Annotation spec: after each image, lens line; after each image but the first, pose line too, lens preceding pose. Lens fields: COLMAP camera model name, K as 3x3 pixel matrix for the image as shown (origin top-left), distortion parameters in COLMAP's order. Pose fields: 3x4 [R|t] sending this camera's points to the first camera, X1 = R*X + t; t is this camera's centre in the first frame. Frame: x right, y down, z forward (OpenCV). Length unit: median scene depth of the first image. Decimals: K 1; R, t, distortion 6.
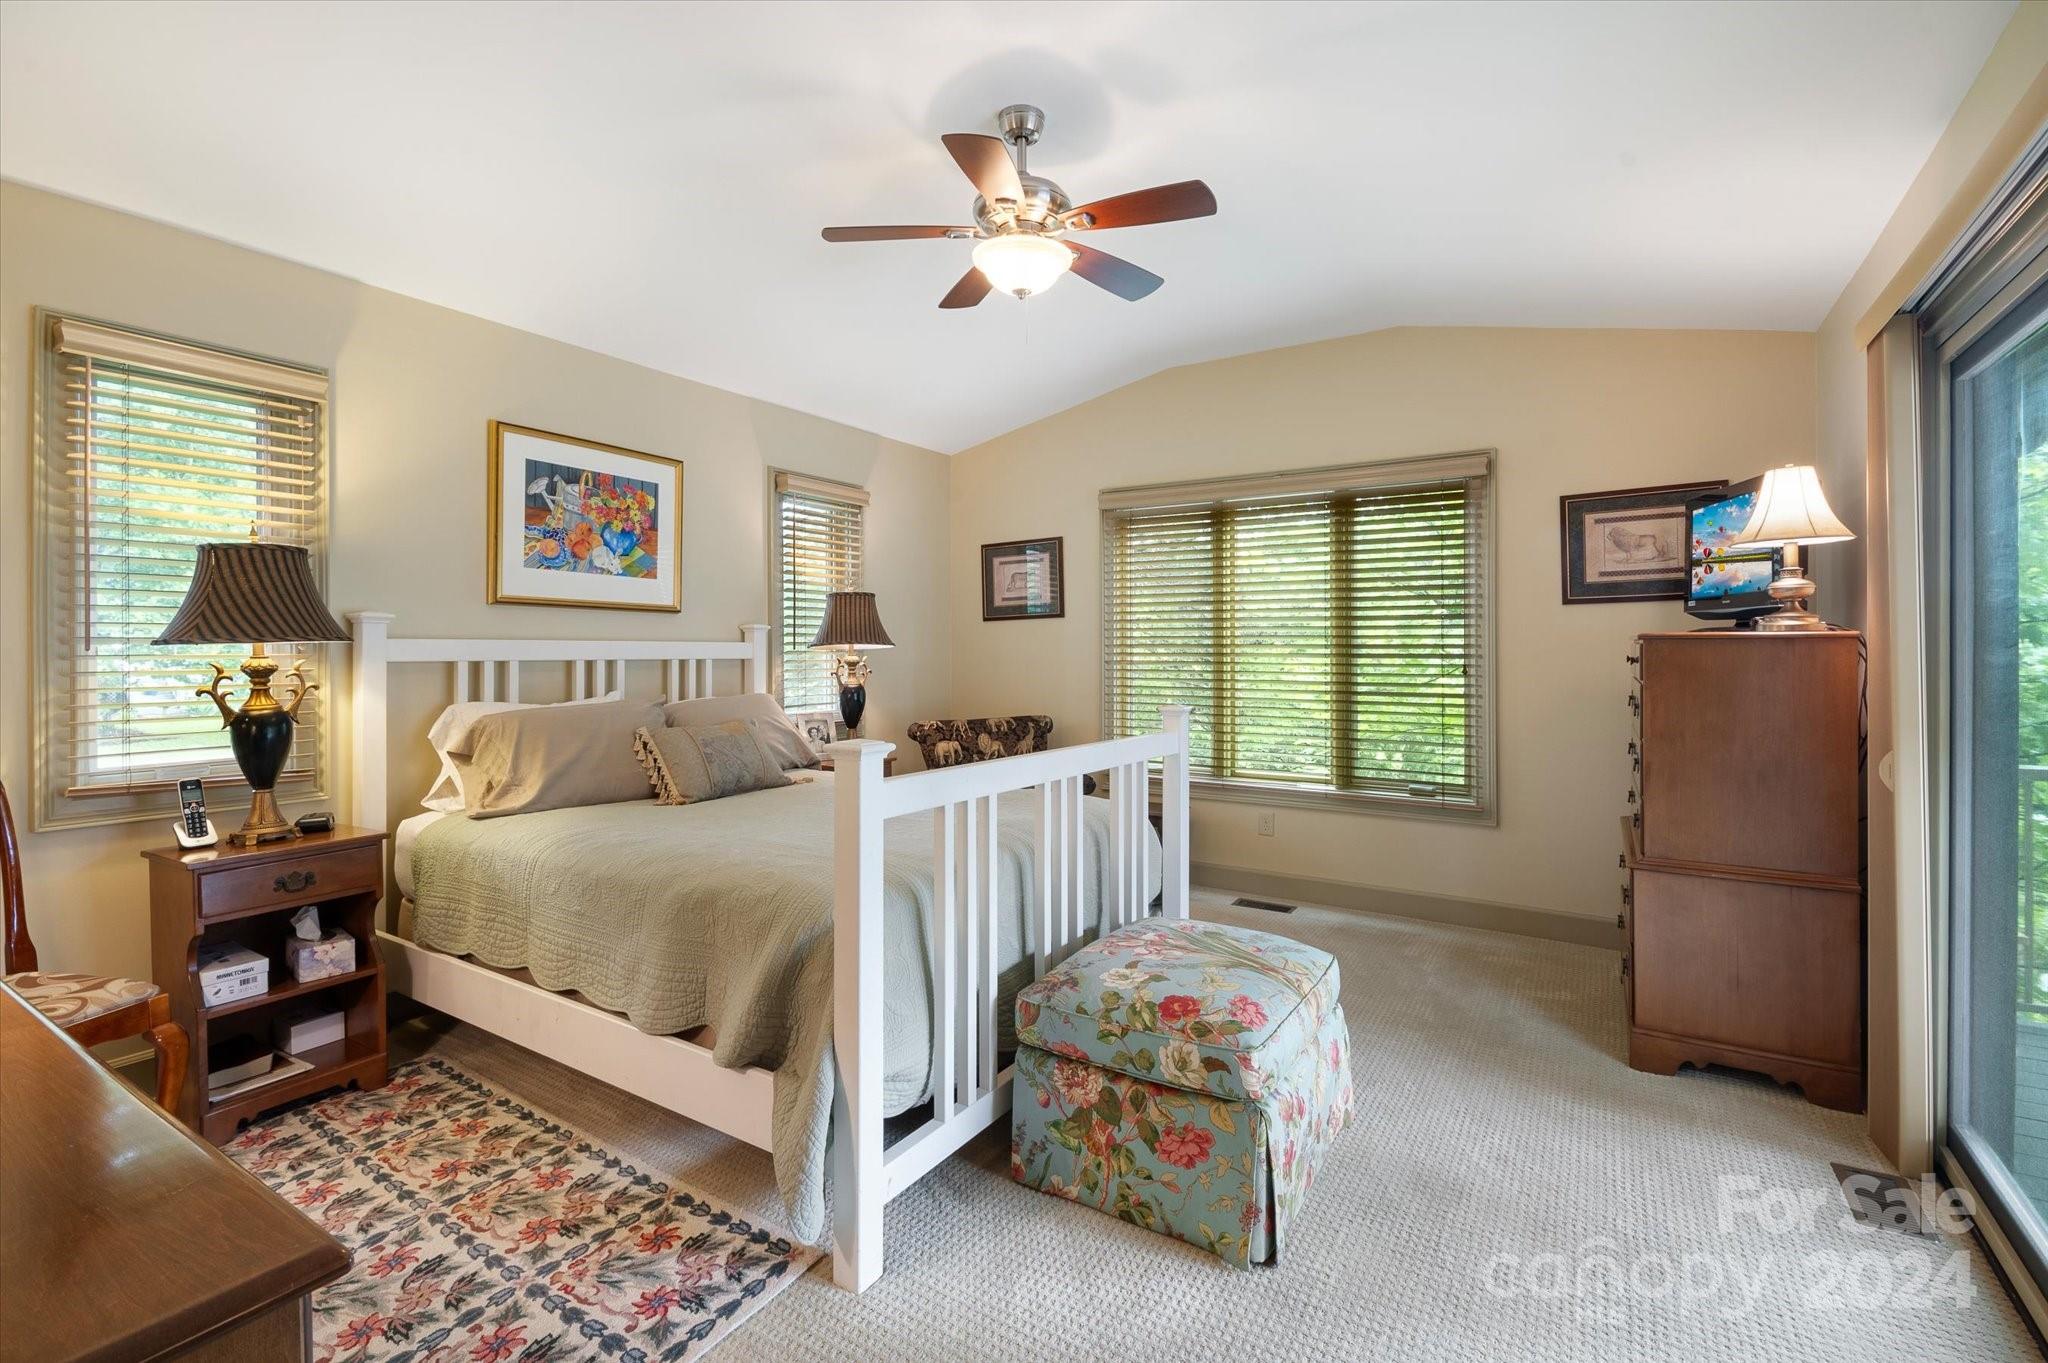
lens RADIAL K [[905.9, 0, 1045.1], [0, 905.9, 652.4], [0, 0, 1]] dist [0.002829, 0.000316]
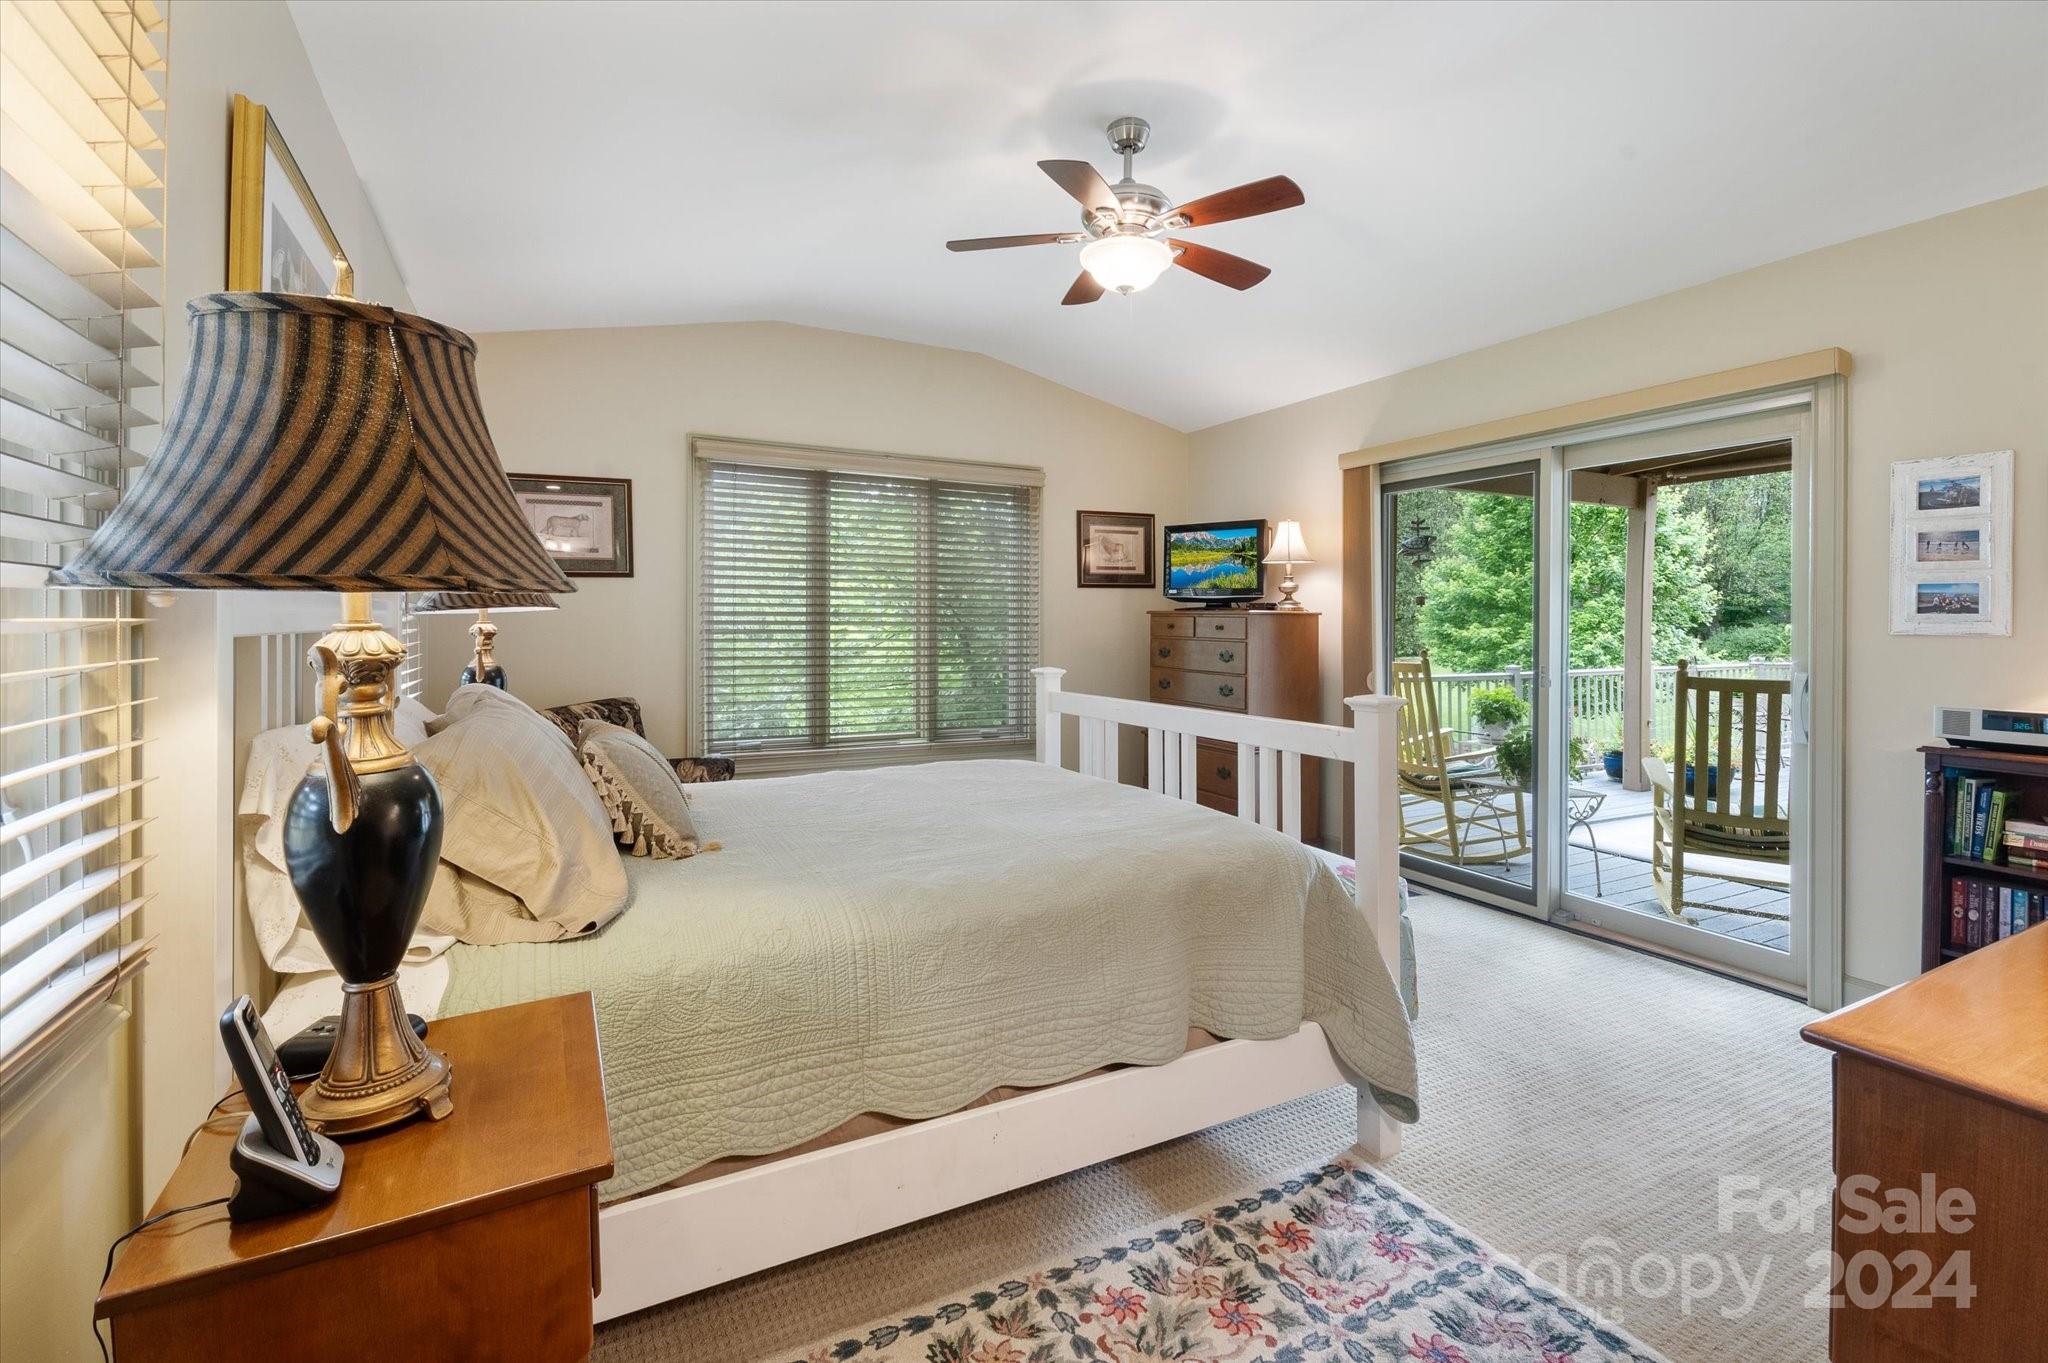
lens RADIAL K [[905.9, 0, 1004.3], [0, 905.9, 617.4], [0, 0, 1]] dist [0.002829, 0.000316]
pose [[0.507584, 0.006719, 0.861576, -1.271150], [-0.004902, 0.999976, -0.004911, 0.001742], [-0.861589, -0.001731, 0.507604, 0.701810]]
